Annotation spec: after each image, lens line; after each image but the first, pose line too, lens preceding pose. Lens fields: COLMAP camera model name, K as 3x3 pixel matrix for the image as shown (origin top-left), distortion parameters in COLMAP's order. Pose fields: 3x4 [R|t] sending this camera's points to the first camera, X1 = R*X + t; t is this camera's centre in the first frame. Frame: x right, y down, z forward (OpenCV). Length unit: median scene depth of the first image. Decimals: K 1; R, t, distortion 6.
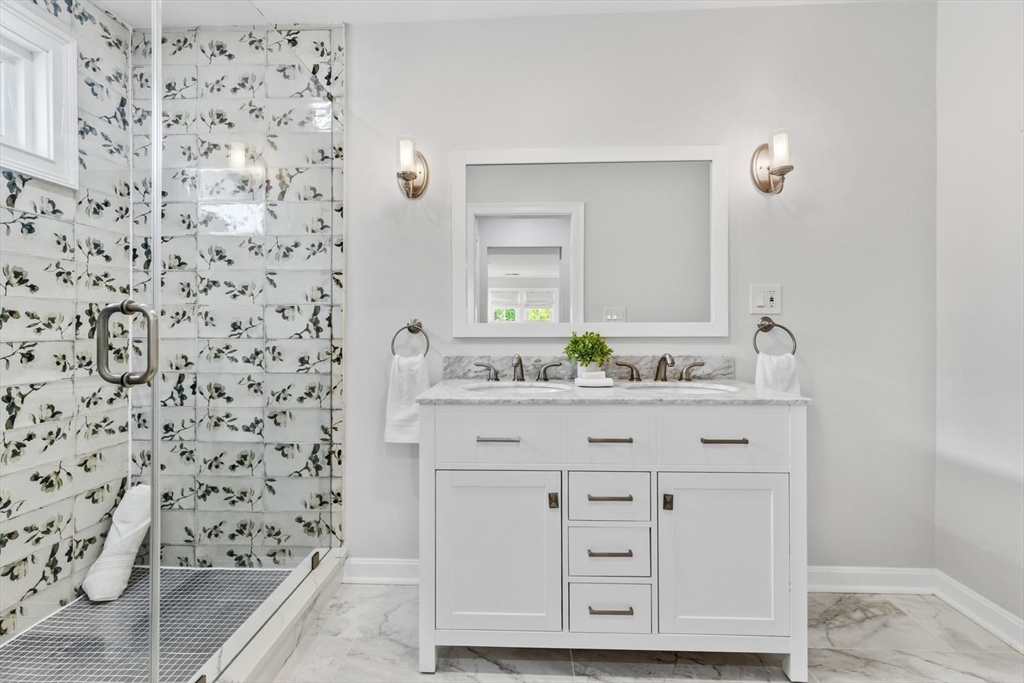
lens RADIAL K [[470.4, 0, 514.3], [0, 470.4, 326.8], [0, 0, 1]] dist [0.004110, -0.001354]
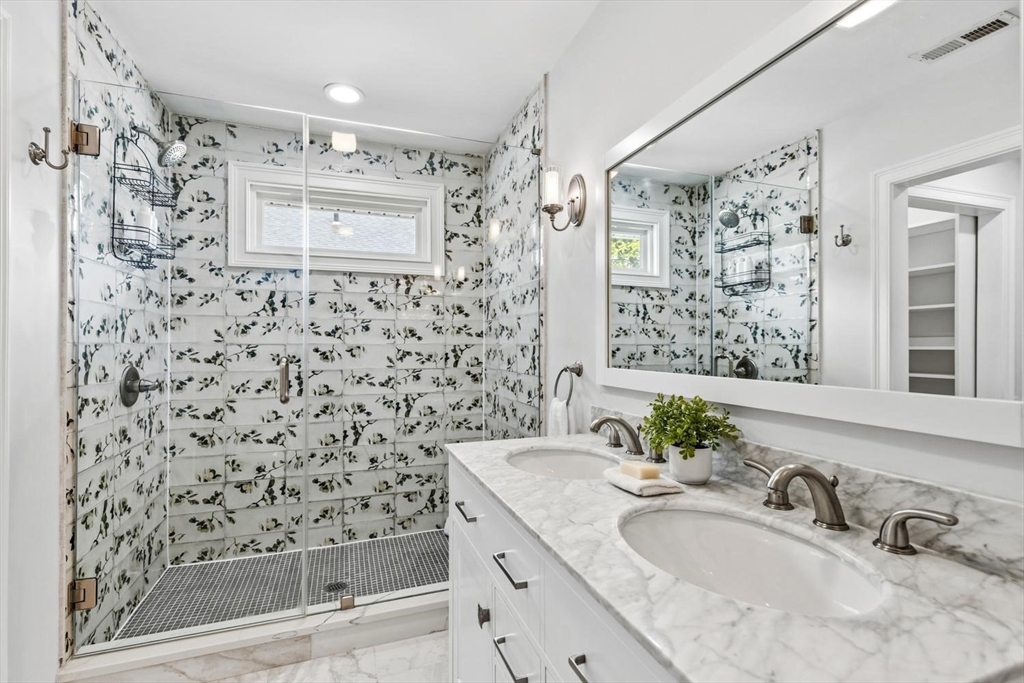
lens RADIAL K [[470.4, 0, 513.0], [0, 470.4, 343.0], [0, 0, 1]] dist [0.004110, -0.001354]
pose [[0.366420, -0.001686, -0.930448, 0.609084], [0.002800, 0.999996, -0.000709, -0.052324], [0.930445, -0.002345, 0.366423, 0.574149]]
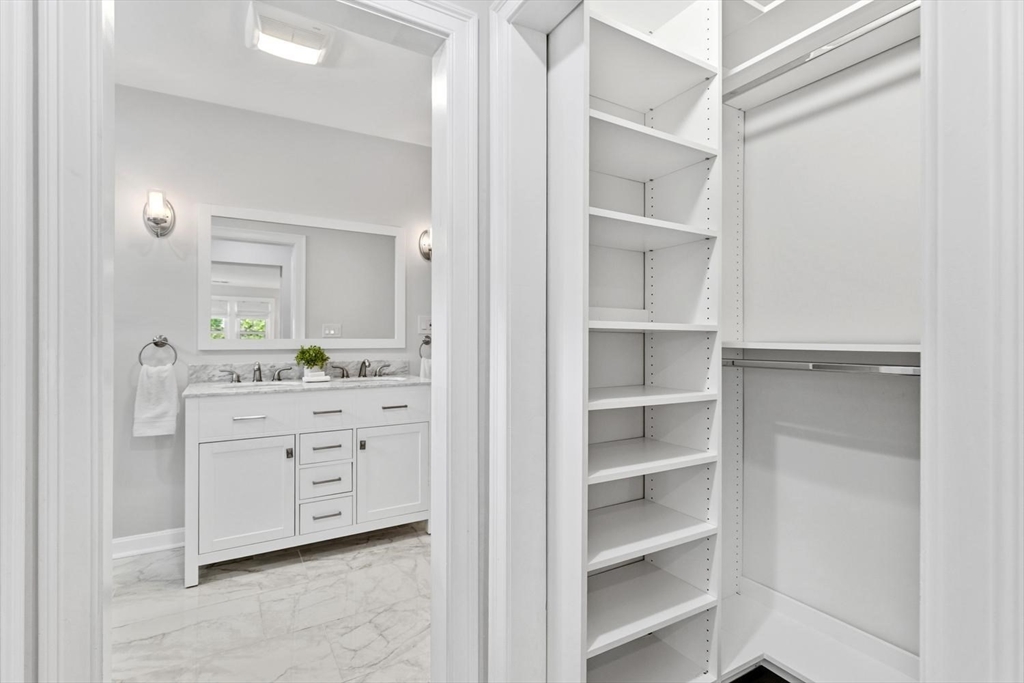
lens RADIAL K [[470.4, 0, 503.6], [0, 470.4, 335.6], [0, 0, 1]] dist [0.004110, -0.001354]
pose [[0.848542, 0.006183, 0.529091, -0.110321], [-0.005338, 0.999981, -0.003125, -0.018002], [-0.529101, -0.000172, 0.848559, -0.544508]]
